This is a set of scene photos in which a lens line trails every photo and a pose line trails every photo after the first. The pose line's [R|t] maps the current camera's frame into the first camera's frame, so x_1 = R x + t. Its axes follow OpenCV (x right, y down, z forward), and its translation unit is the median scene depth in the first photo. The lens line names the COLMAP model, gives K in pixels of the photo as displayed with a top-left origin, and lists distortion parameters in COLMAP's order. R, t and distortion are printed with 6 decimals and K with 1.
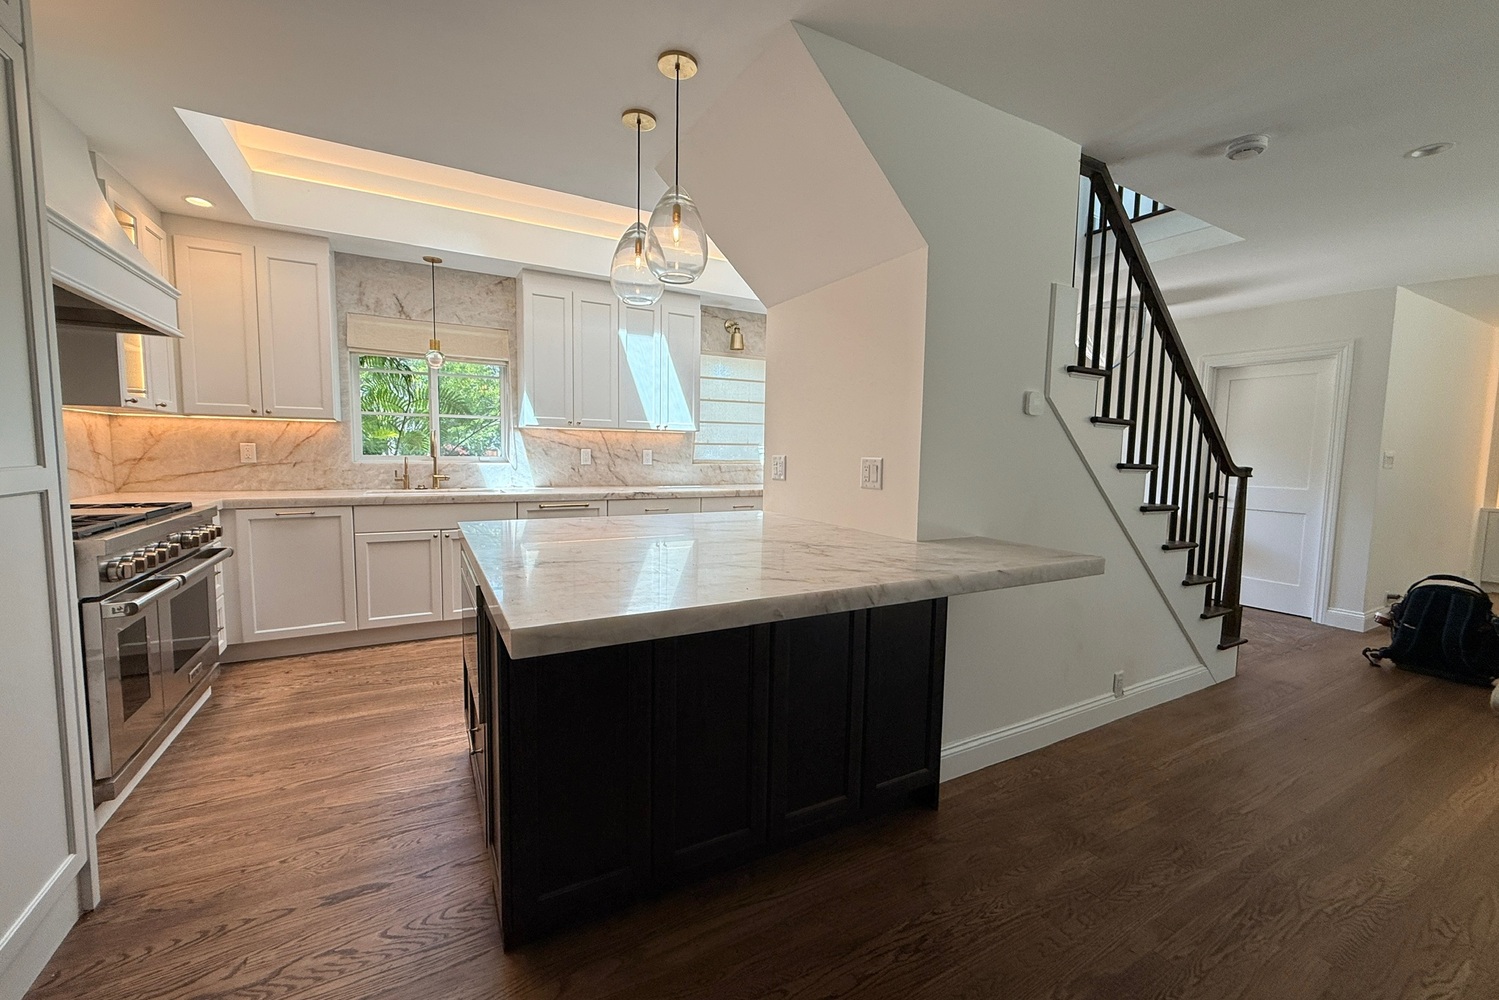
lens RADIAL K [[591.8, 0, 749.5], [0, 591.8, 500.0], [0, 0, 1]] dist [0.001591, 0.000099]
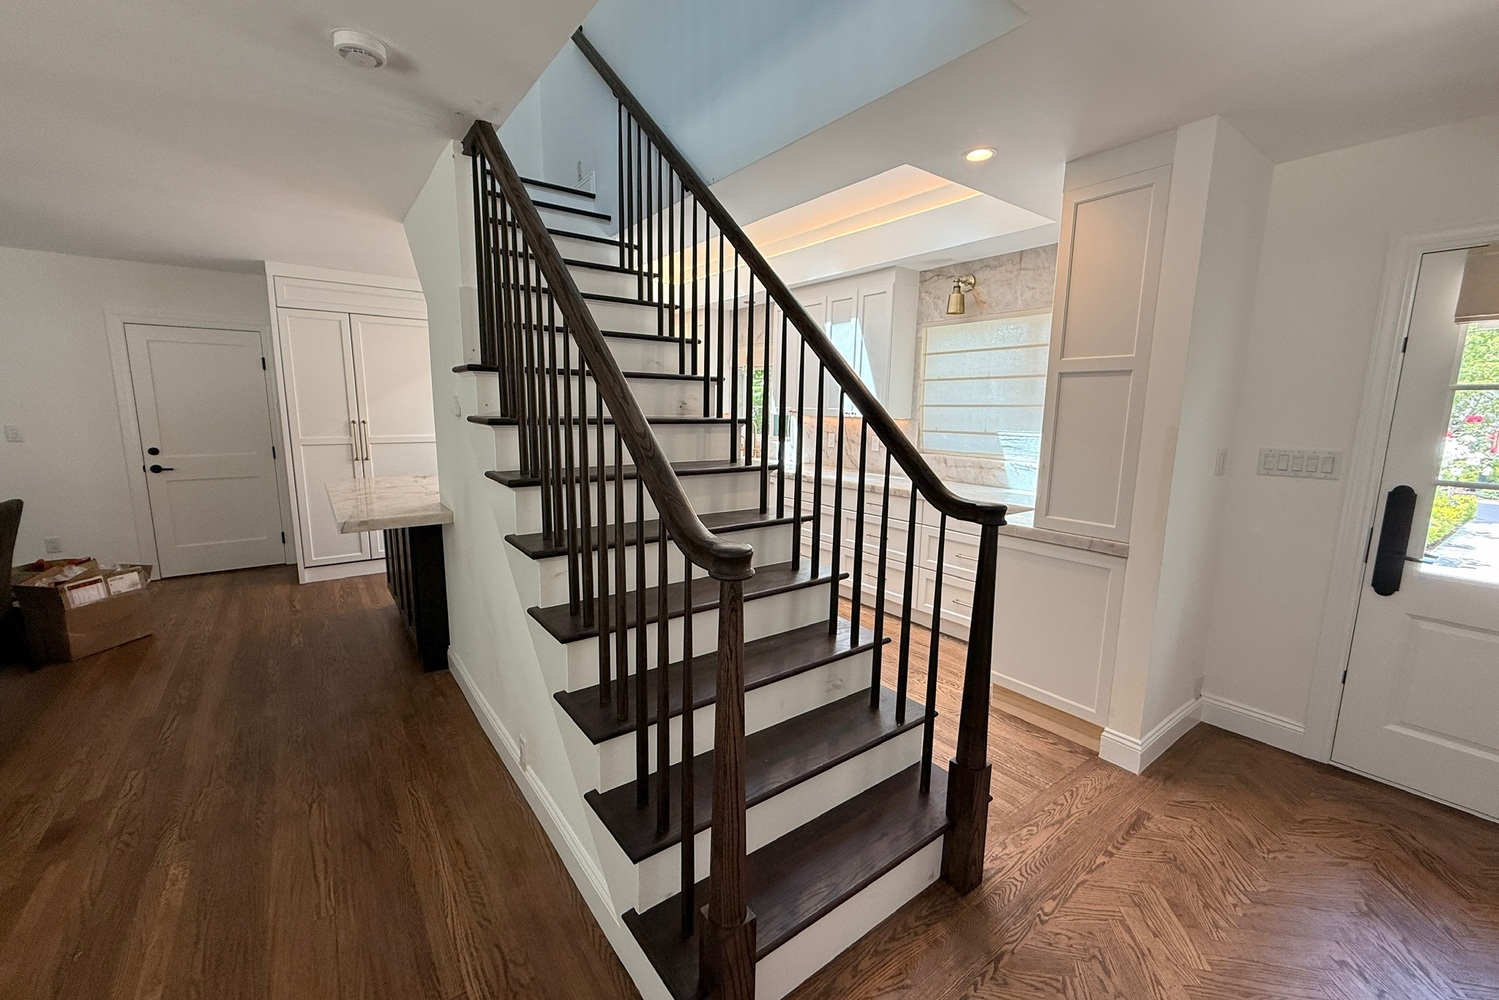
lens RADIAL K [[591.8, 0, 749.5], [0, 591.8, 500.0], [0, 0, 1]] dist [0.001591, 0.000099]
pose [[0.137498, 0.142056, -0.980262, 1.097922], [-0.100816, 0.986530, 0.128823, -0.119628], [0.985358, 0.081113, 0.149967, 0.908295]]
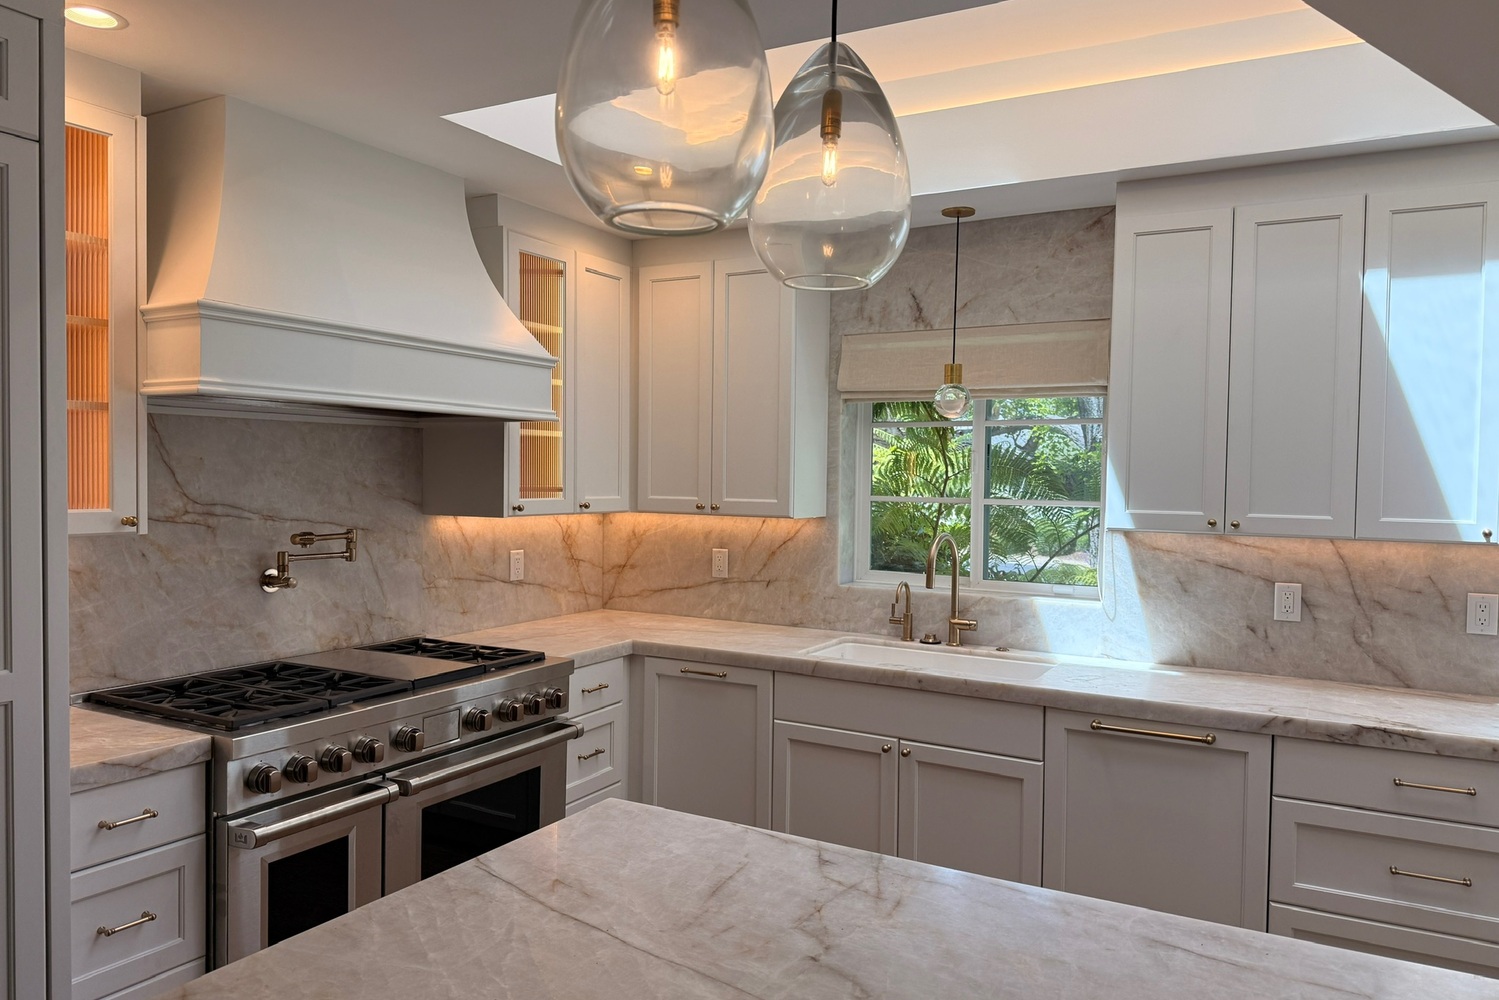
lens RADIAL K [[1023.6, 0, 749.5], [0, 1023.6, 500.0], [0, 0, 1]] dist [0.035728, -0.096483]
pose [[0.511028, 0.013282, -0.859461, 0.165046], [-0.080566, 0.996219, -0.032508, -0.113979], [0.855780, 0.085856, 0.510166, 0.424725]]
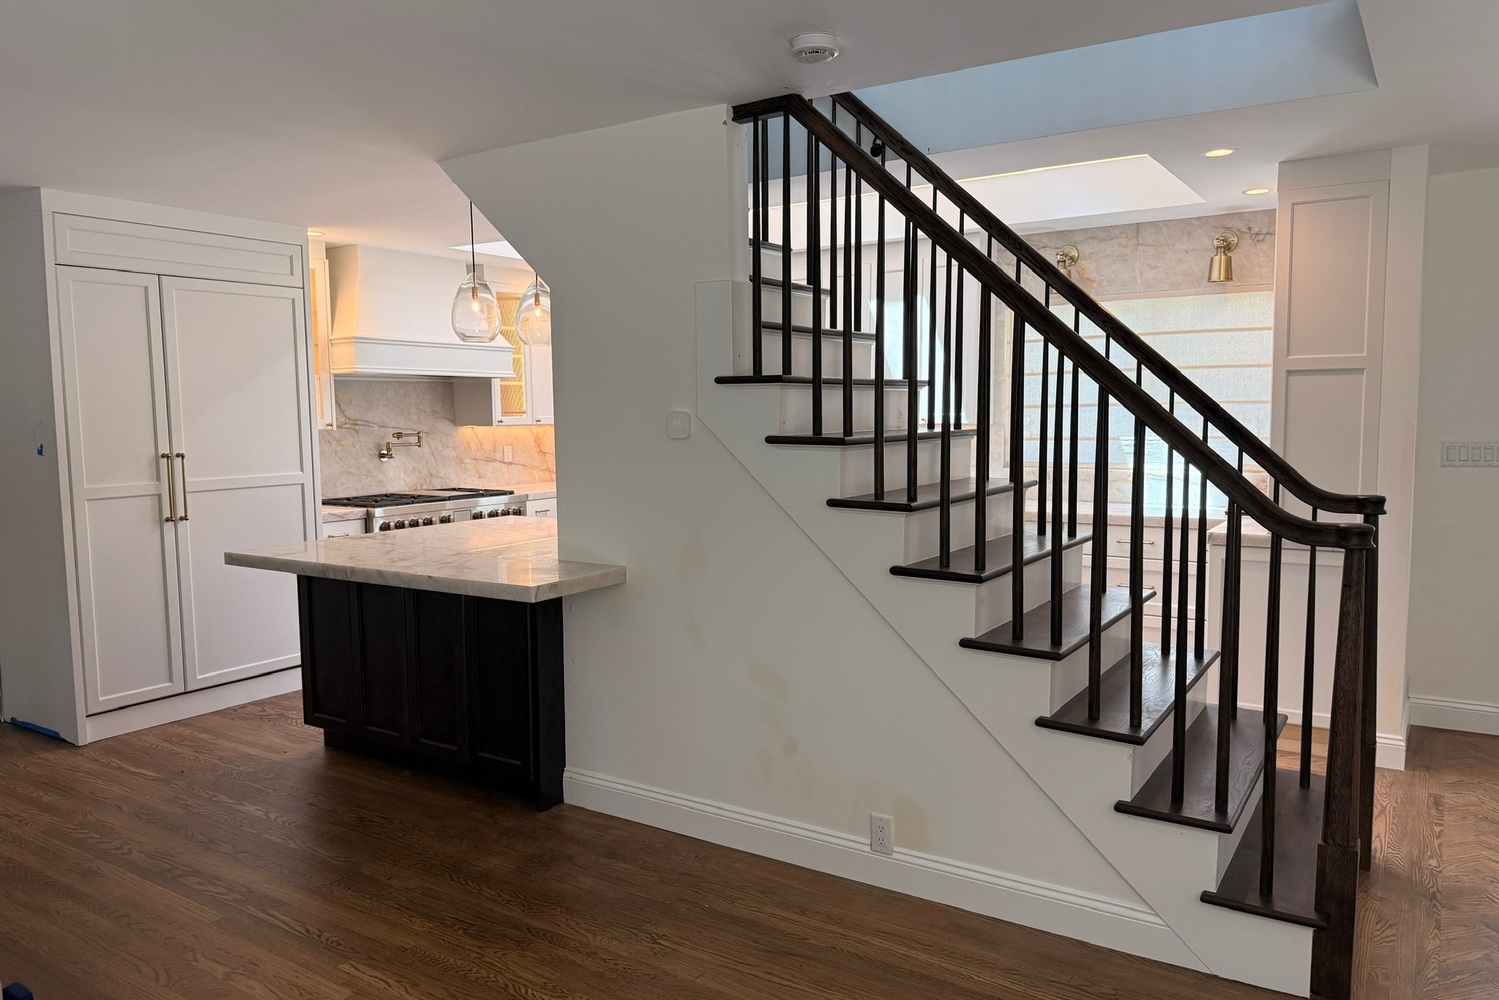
lens RADIAL K [[1036.1, 0, 773.9], [0, 1036.1, 498.7], [0, 0, 1]] dist [-0.003019, -0.004219]
pose [[0.465955, 0.057589, -0.882932, 1.226123], [-0.062246, 0.997541, 0.032214, -0.068301], [0.882616, 0.039949, 0.468394, 0.272431]]
